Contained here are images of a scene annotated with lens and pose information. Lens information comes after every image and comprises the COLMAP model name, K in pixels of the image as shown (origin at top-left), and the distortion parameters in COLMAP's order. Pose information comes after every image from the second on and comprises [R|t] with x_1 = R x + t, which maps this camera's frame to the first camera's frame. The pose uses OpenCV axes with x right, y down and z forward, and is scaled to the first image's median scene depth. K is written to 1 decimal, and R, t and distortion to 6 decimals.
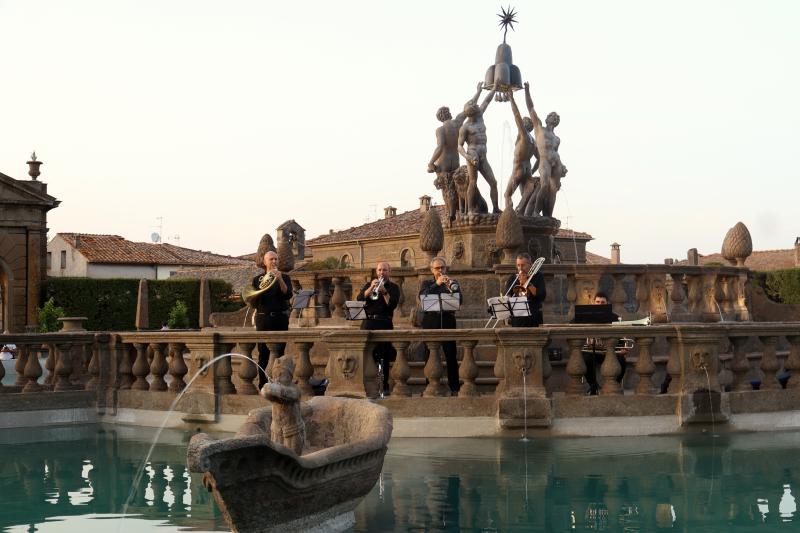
lens RADIAL K [[1042.1, 0, 400.0], [0, 1042.1, 266.5], [0, 0, 1]] dist [-0.017328, -0.008880]
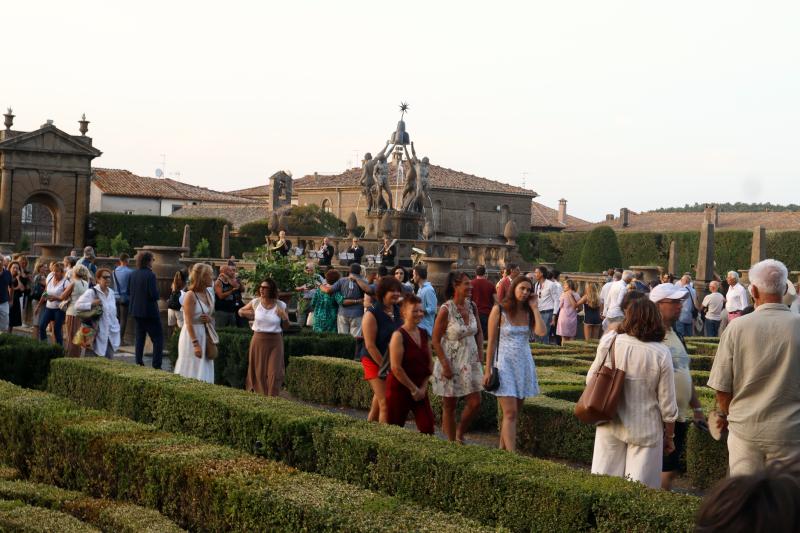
lens RADIAL K [[1128.6, 0, 400.0], [0, 1128.6, 266.5], [0, 0, 1]] dist [-0.021806, -0.003794]
pose [[0.998779, 0.048400, 0.009889, 0.032524], [-0.048919, 0.996900, 0.061628, -0.026627], [-0.006876, -0.062036, 0.998050, -0.400856]]
